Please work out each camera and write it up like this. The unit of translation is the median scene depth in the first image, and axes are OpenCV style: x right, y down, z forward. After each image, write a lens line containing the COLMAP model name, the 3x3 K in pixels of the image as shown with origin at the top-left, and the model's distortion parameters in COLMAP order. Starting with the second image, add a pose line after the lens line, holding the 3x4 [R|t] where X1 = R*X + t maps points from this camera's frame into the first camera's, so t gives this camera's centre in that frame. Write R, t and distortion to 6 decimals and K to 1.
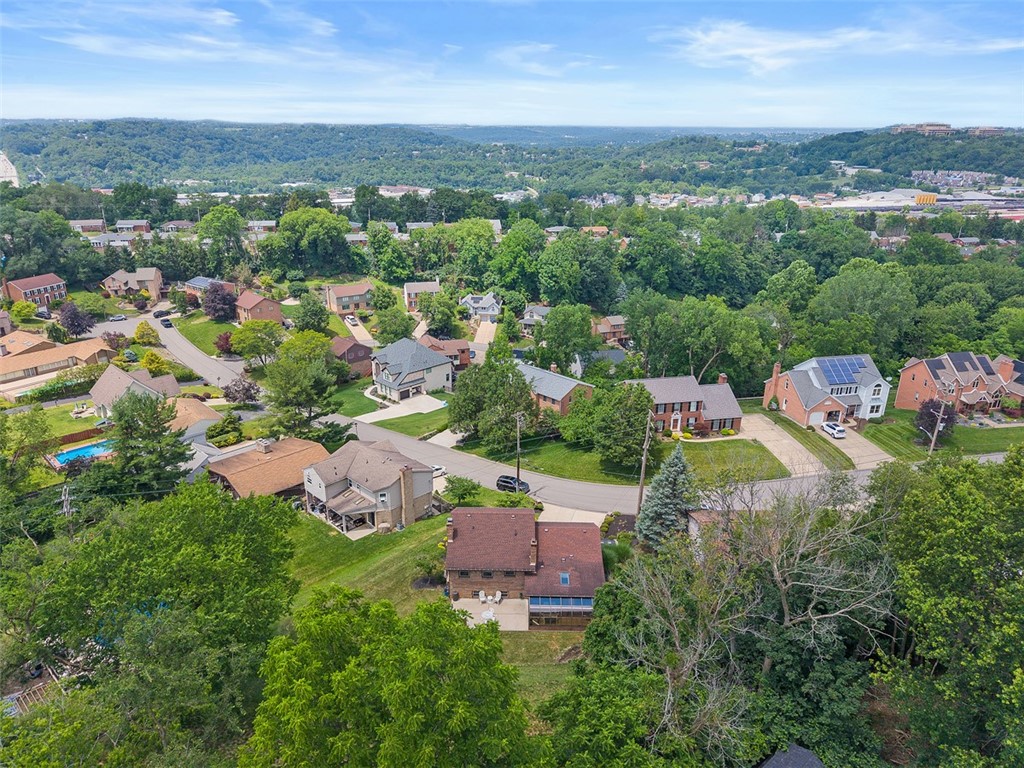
lens RADIAL K [[702.4, 0, 507.2], [0, 702.4, 381.0], [0, 0, 1]] dist [0.040389, -0.003048]
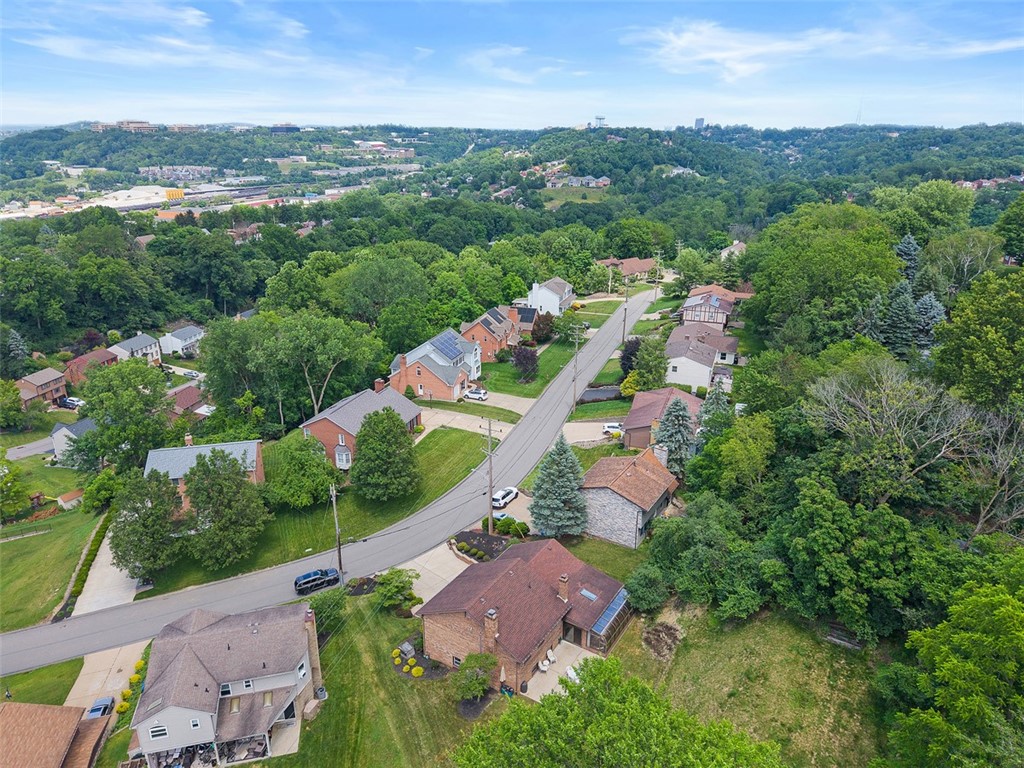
lens RADIAL K [[702.4, 0, 510.6], [0, 702.4, 389.9], [0, 0, 1]] dist [0.040389, -0.003048]
pose [[0.547223, -0.314202, 0.775773, -0.171607], [0.302796, 0.938402, 0.166480, -0.049437], [-0.780296, 0.143800, 0.608654, 0.125157]]
